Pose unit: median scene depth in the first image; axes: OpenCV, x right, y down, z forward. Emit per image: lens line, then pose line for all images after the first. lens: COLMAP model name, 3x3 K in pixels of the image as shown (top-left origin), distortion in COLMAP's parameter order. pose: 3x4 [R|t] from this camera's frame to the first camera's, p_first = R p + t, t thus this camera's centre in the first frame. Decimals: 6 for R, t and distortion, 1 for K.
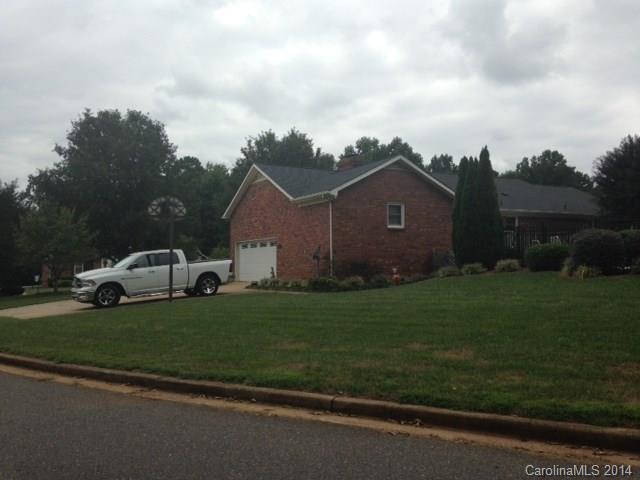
lens RADIAL K [[606.8, 0, 316.7], [0, 606.8, 241.7], [0, 0, 1]] dist [0.279615, -0.418812]
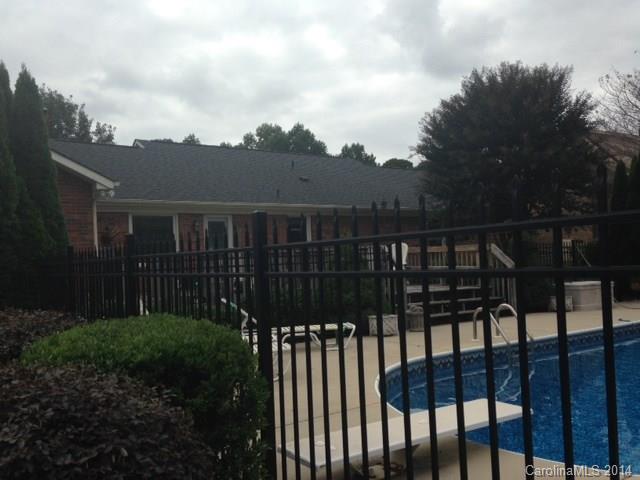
lens RADIAL K [[606.8, 0, 316.7], [0, 606.8, 241.7], [0, 0, 1]] dist [0.279615, -0.418812]
pose [[0.996161, -0.023624, 0.084297, 0.072813], [0.023031, 0.999703, 0.008000, -0.005548], [-0.084461, -0.006028, 0.996409, 0.110183]]
